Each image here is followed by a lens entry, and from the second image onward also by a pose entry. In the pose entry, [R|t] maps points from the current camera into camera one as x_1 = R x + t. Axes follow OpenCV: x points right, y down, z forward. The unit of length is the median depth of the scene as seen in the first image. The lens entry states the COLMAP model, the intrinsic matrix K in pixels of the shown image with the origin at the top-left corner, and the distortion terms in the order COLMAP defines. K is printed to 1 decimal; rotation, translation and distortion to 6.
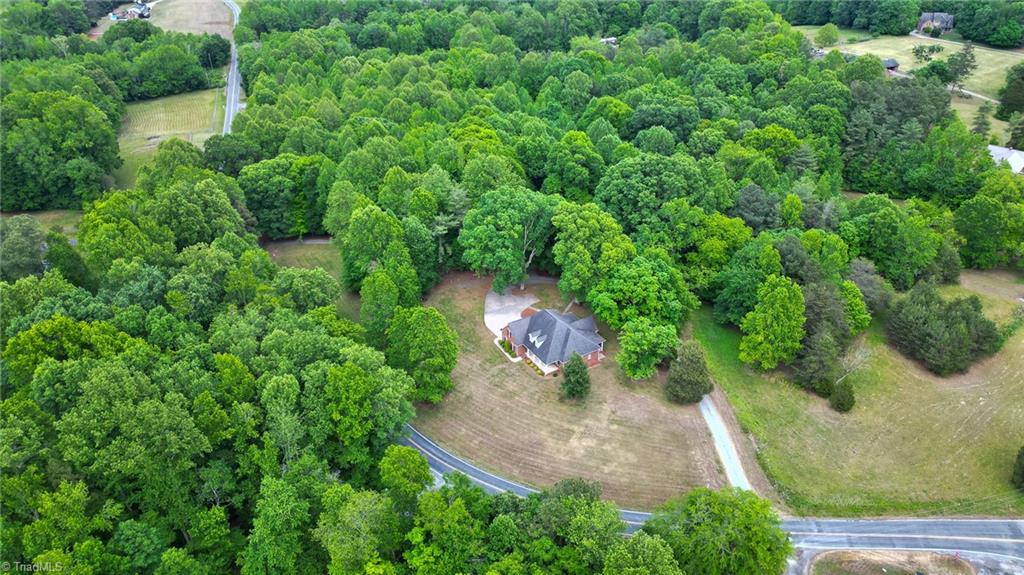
lens RADIAL K [[710.6, 0, 512.0], [0, 710.6, 287.5], [0, 0, 1]] dist [0.074602, -0.072418]
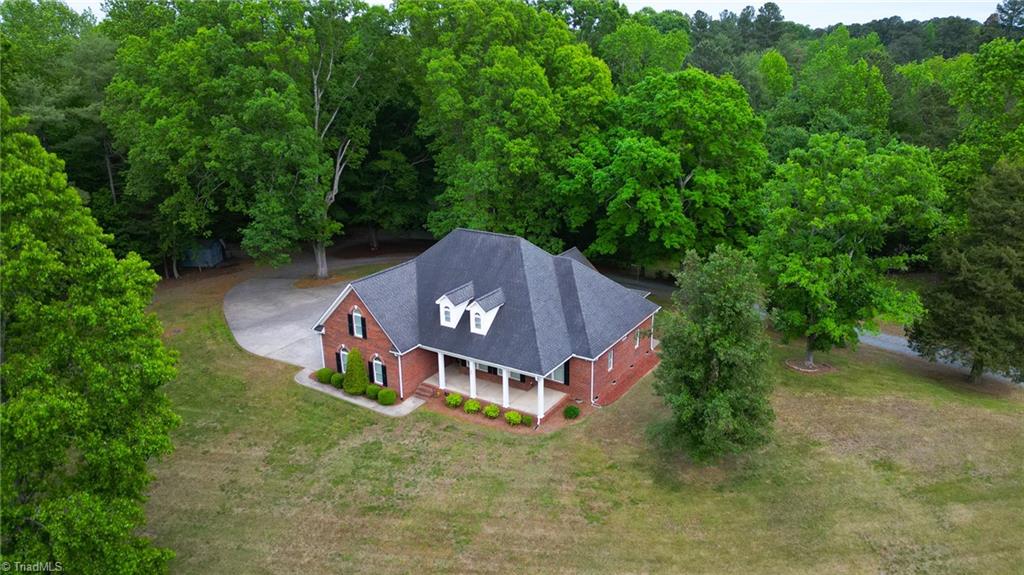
lens RADIAL K [[717.1, 0, 512.0], [0, 717.1, 287.5], [0, 0, 1]] dist [0.053029, -0.056969]
pose [[0.894357, -0.139256, 0.425127, -0.058600], [0.235517, 0.954524, -0.182798, 0.101757], [-0.380338, 0.263611, 0.886483, 0.629196]]
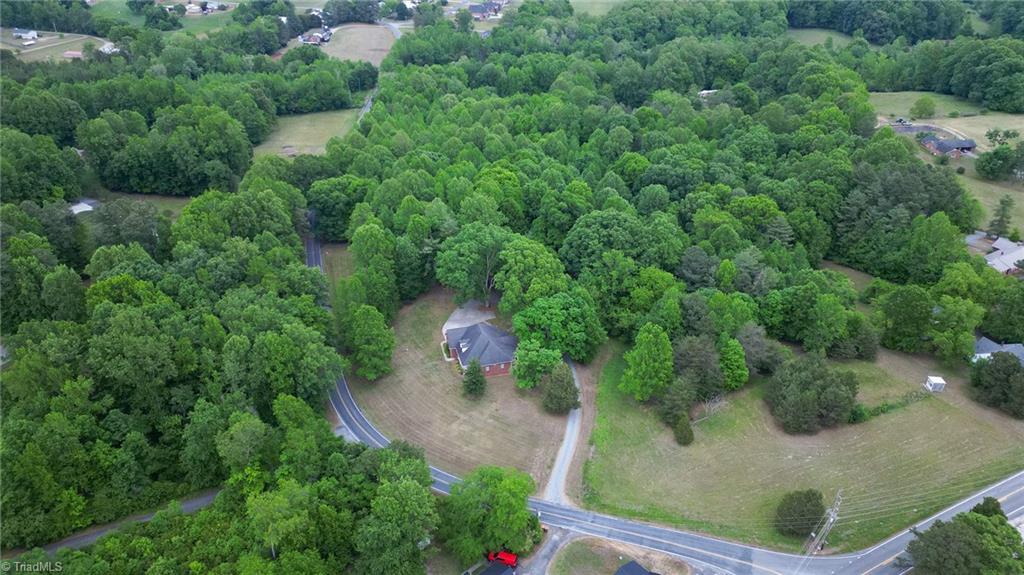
lens RADIAL K [[710.6, 0, 512.0], [0, 710.6, 287.5], [0, 0, 1]] dist [0.074602, -0.072418]
pose [[0.963913, 0.141190, -0.225691, 0.327831], [-0.147301, 0.989037, -0.010382, -0.024205], [0.221751, 0.043252, 0.974144, -0.179622]]
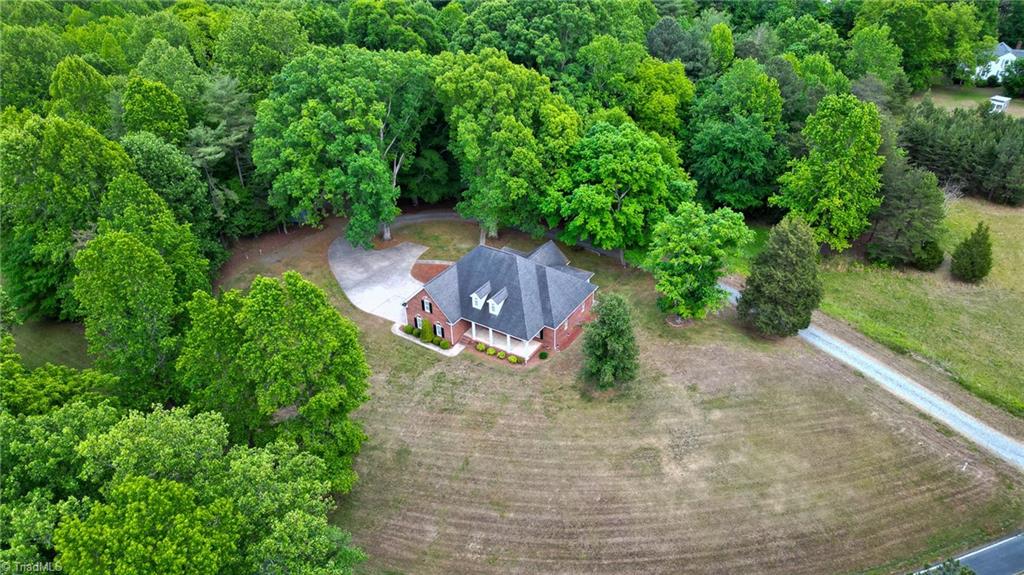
lens RADIAL K [[710.6, 0, 512.0], [0, 710.6, 287.5], [0, 0, 1]] dist [0.074602, -0.072418]
pose [[0.895967, -0.243147, 0.371649, -0.117485], [0.240747, 0.969105, 0.053635, 0.034440], [-0.373208, 0.041418, 0.926823, 0.440231]]
